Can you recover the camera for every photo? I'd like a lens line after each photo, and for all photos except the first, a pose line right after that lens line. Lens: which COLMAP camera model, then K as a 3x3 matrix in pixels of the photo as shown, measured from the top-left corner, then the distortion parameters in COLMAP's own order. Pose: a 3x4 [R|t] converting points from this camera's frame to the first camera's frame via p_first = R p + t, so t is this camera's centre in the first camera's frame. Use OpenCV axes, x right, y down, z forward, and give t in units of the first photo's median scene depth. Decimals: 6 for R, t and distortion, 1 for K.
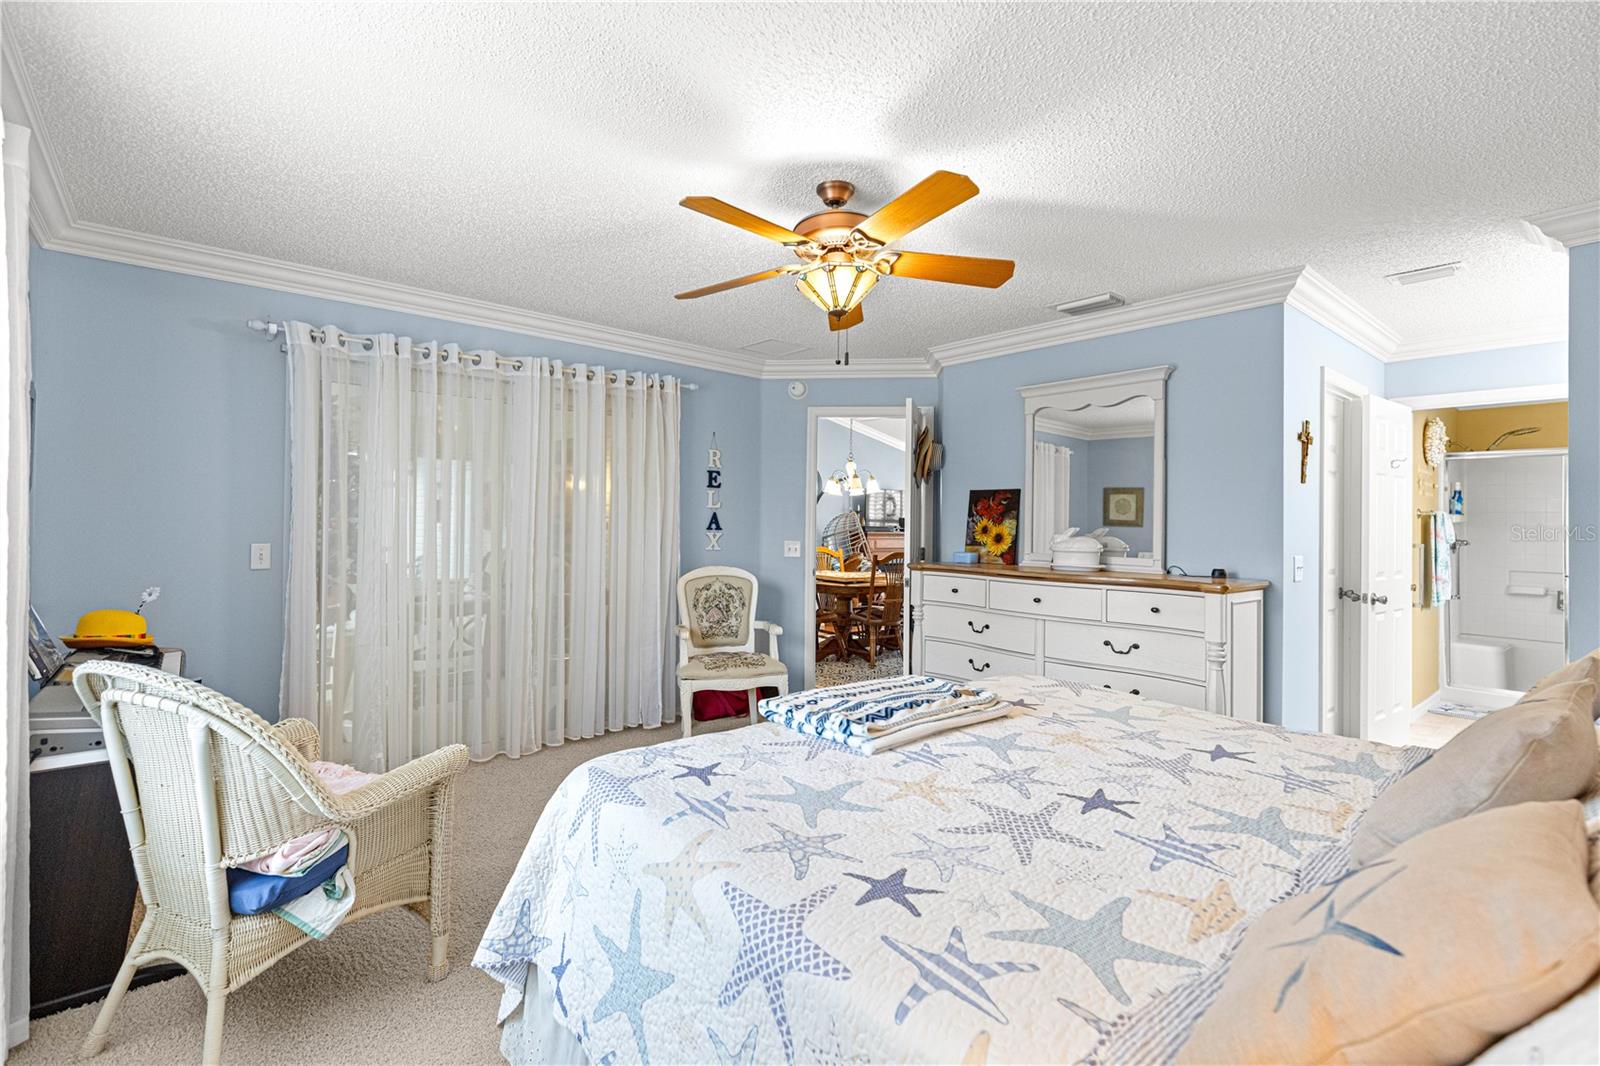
lens RADIAL K [[719.3, 0, 800.5], [0, 719.3, 524.1], [0, 0, 1]] dist [0.010484, -0.003620]
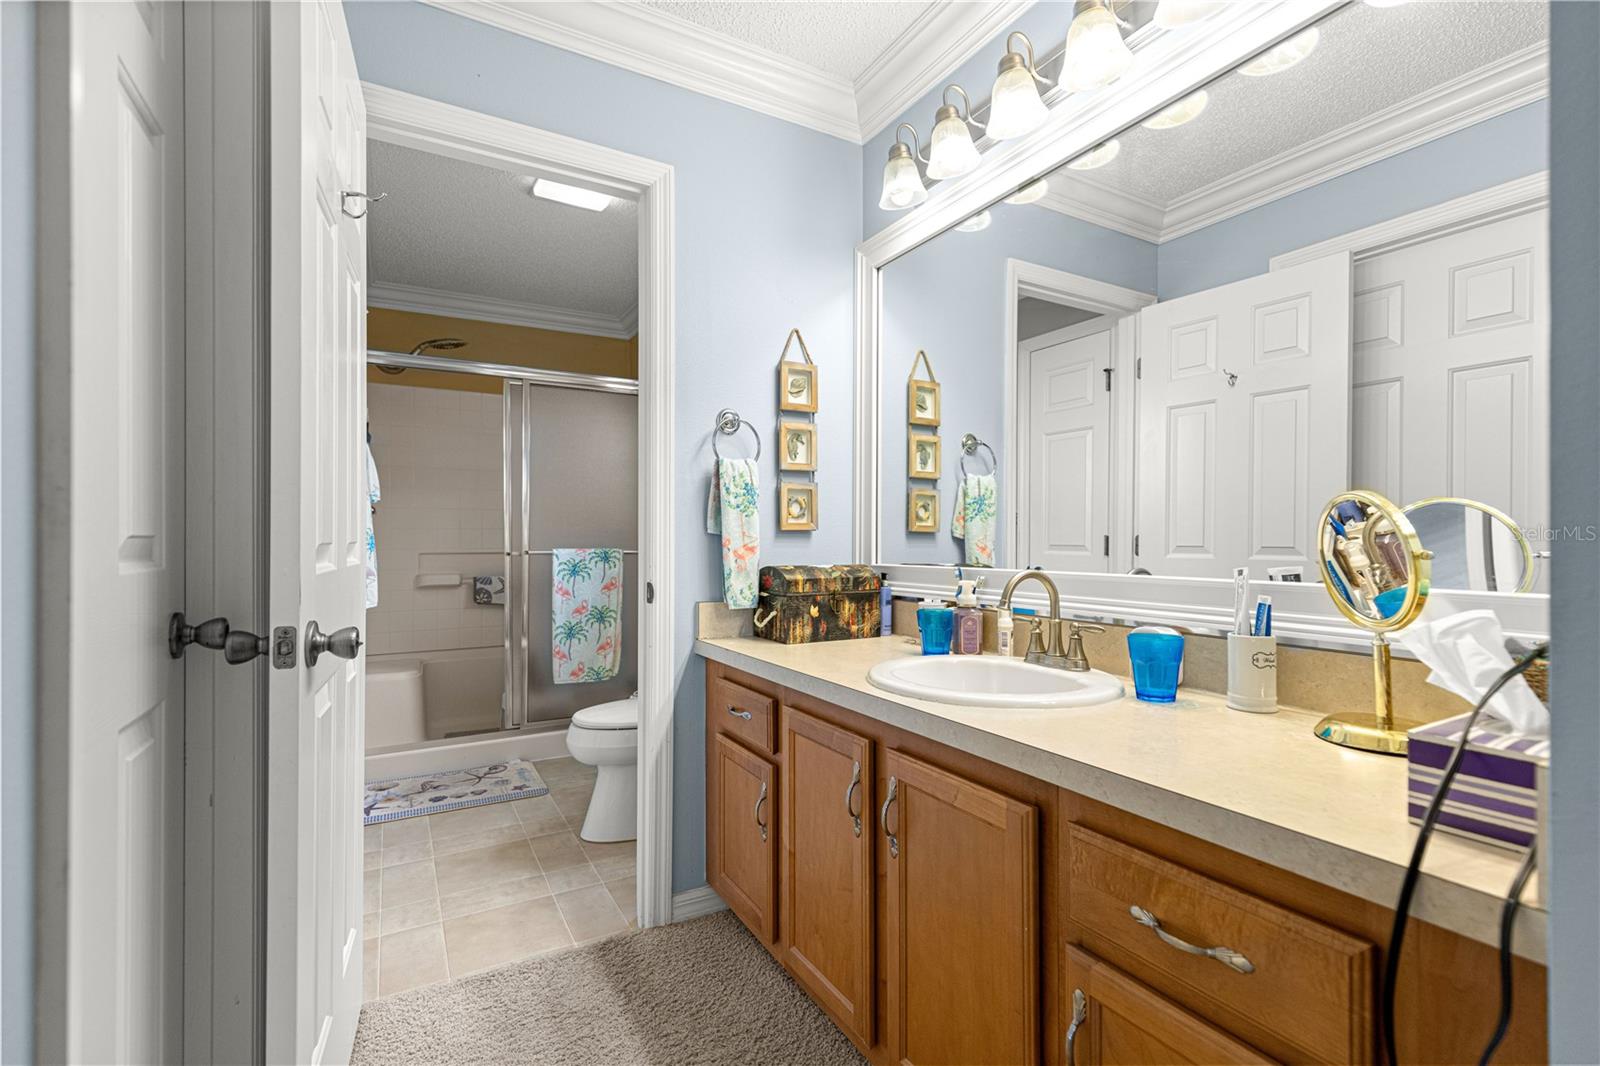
lens RADIAL K [[719.3, 0, 800.1], [0, 719.3, 533.8], [0, 0, 1]] dist [0.010484, -0.003620]
pose [[0.190015, -0.006476, 0.981760, 0.562958], [-0.000374, 0.999978, 0.006668, 0.061136], [-0.981781, -0.001635, 0.190009, 0.768244]]
